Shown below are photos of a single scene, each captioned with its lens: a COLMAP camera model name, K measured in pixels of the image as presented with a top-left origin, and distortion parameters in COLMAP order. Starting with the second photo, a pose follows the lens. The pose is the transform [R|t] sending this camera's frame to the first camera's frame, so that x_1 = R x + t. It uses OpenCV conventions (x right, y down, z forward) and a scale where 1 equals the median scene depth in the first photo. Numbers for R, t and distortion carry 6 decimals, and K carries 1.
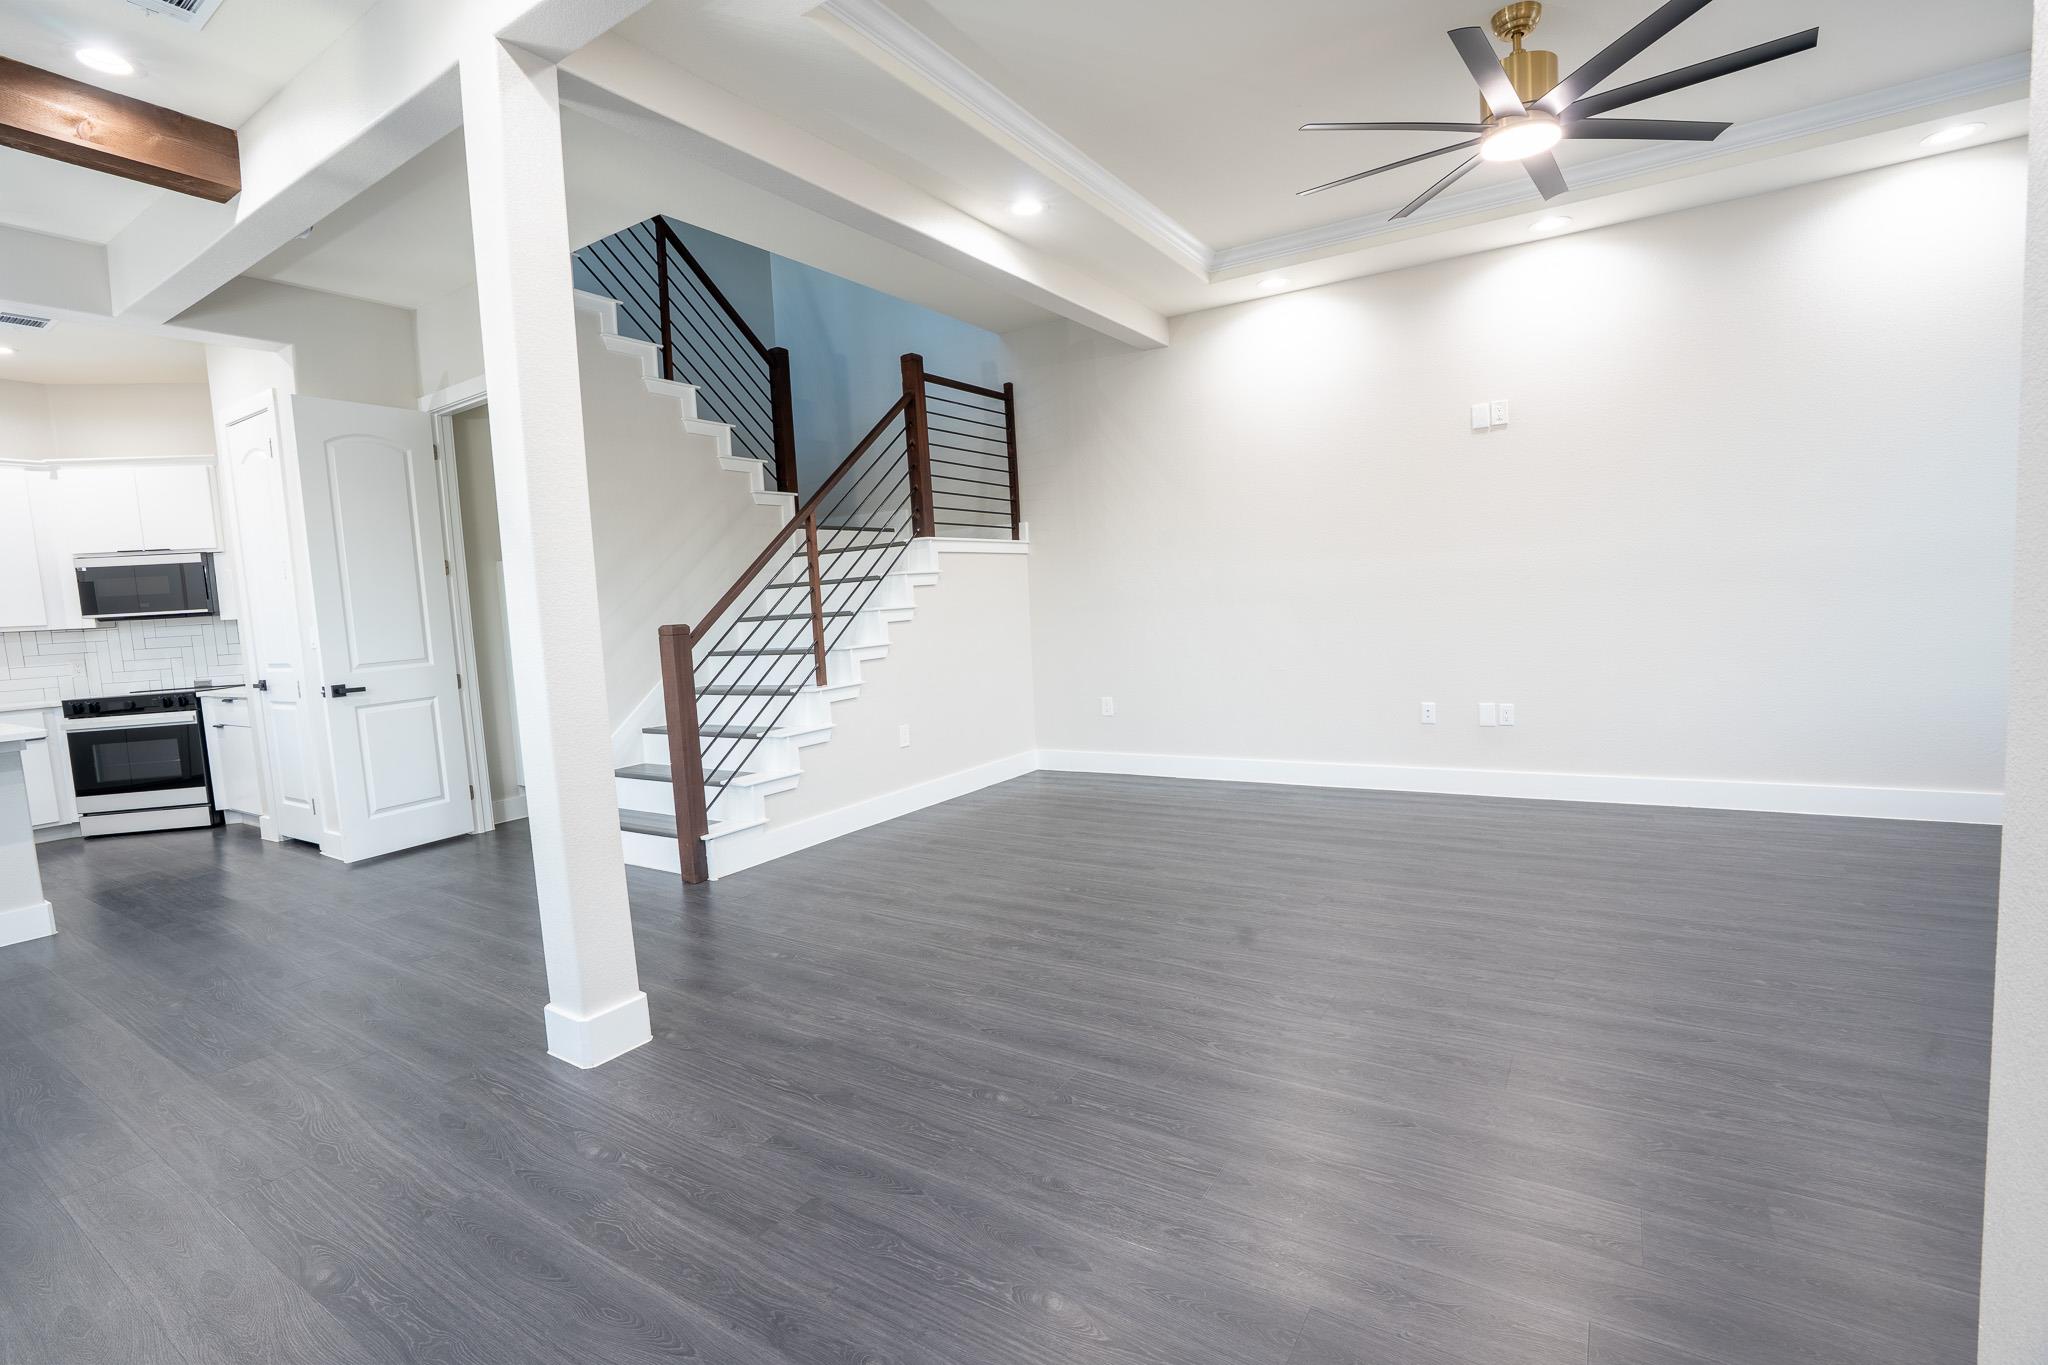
lens RADIAL K [[944.8, 0, 1023.0], [0, 944.8, 680.2], [0, 0, 1]] dist [-0.063539, 0.020514]
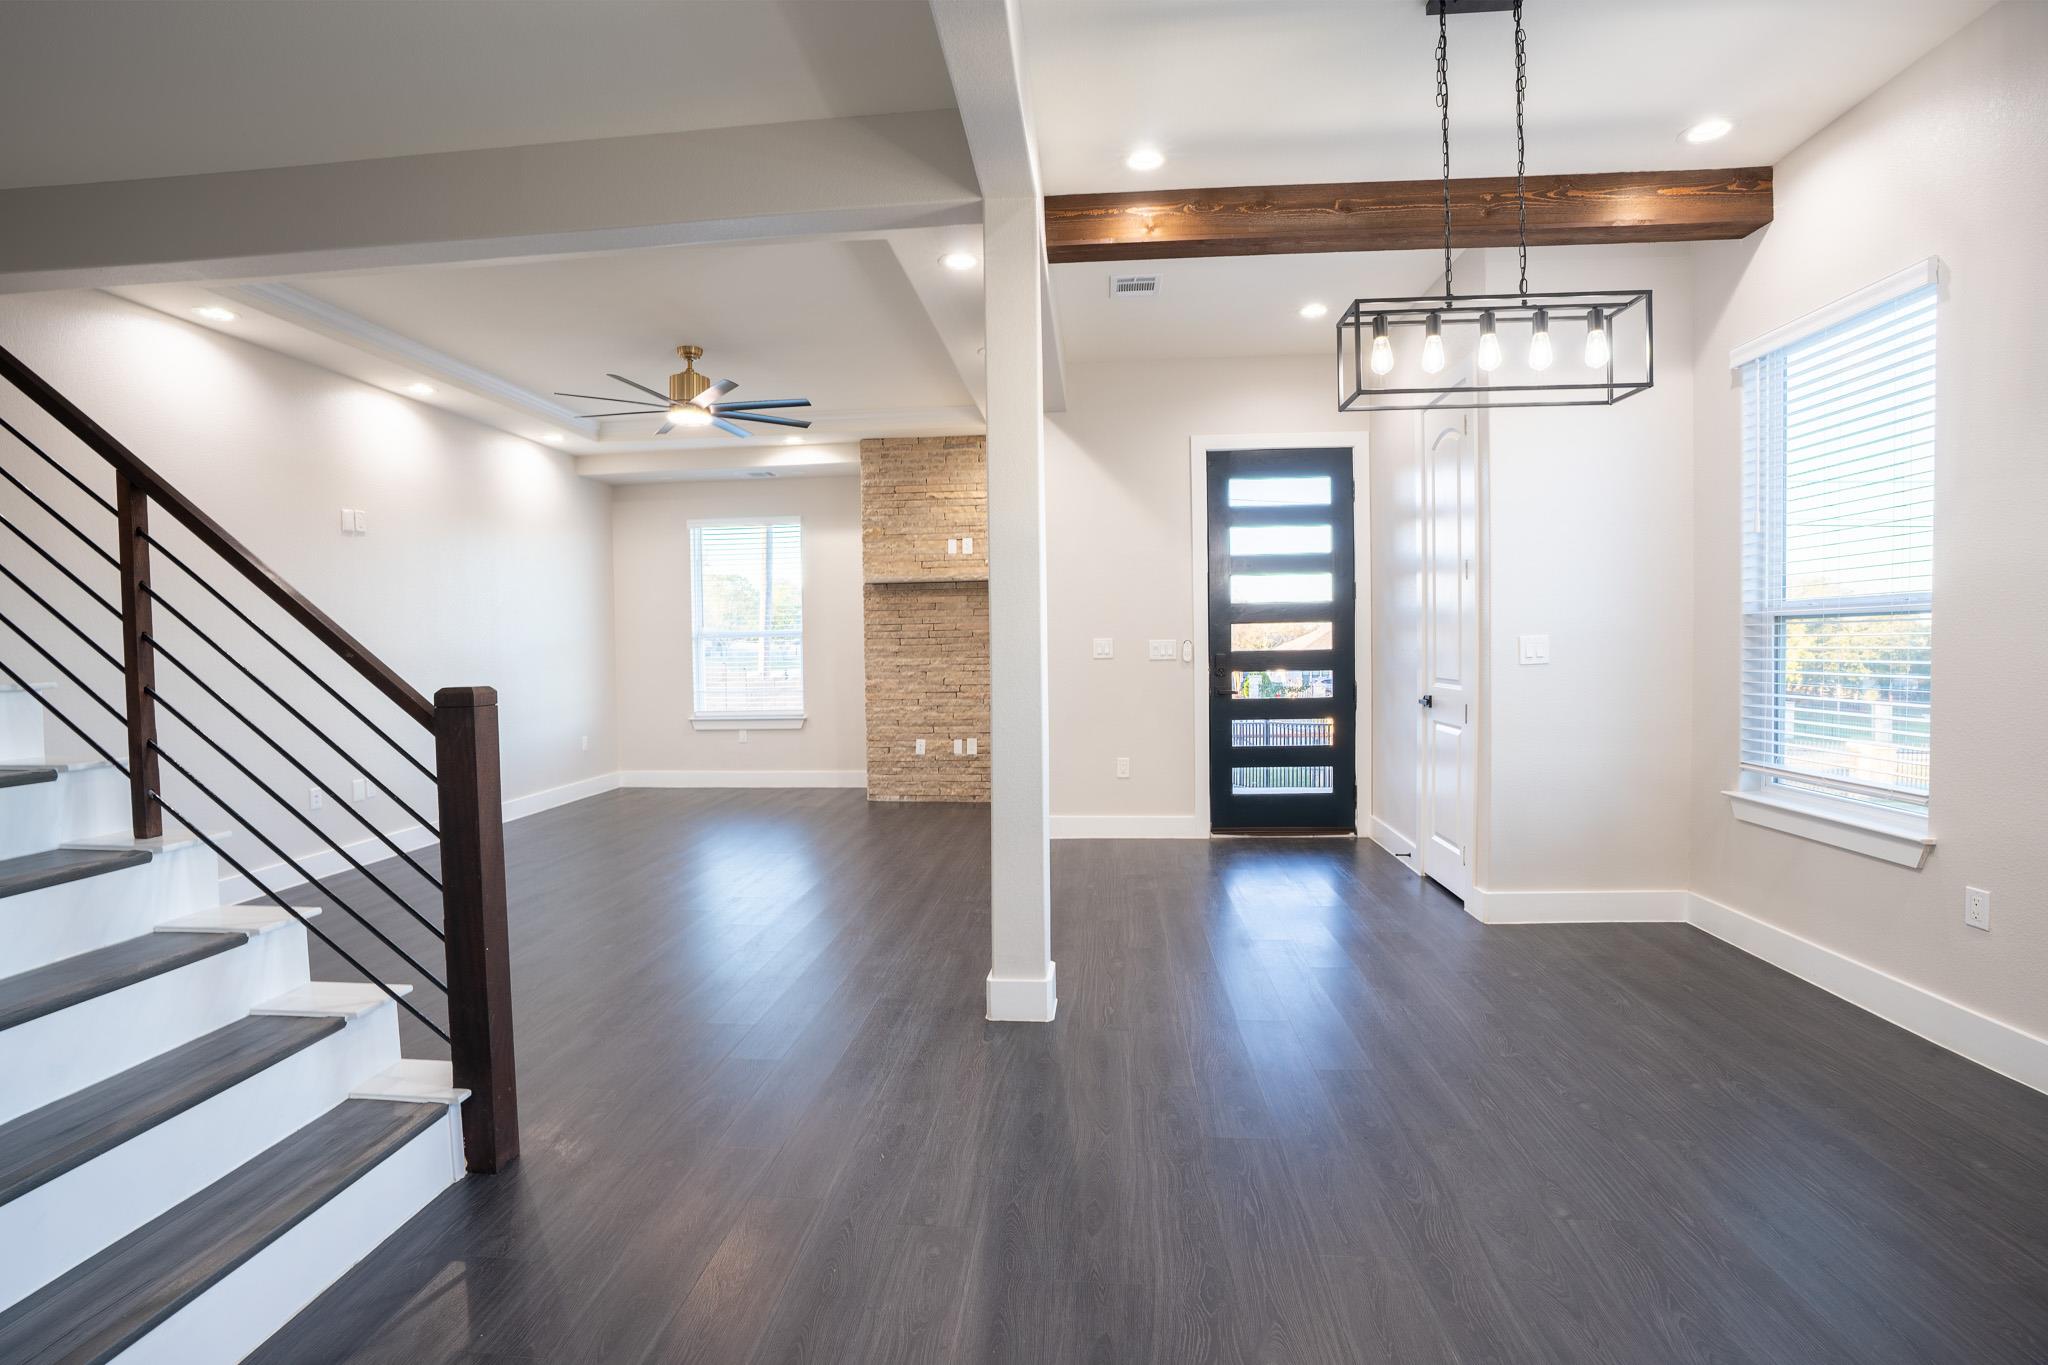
lens RADIAL K [[944.8, 0, 1022.9], [0, 944.8, 675.3], [0, 0, 1]] dist [-0.063539, 0.020514]
pose [[-0.465048, 0.029418, 0.884797, -0.788676], [0.118404, 0.992535, 0.029233, -0.035853], [-0.877332, 0.118358, -0.465059, 0.773987]]
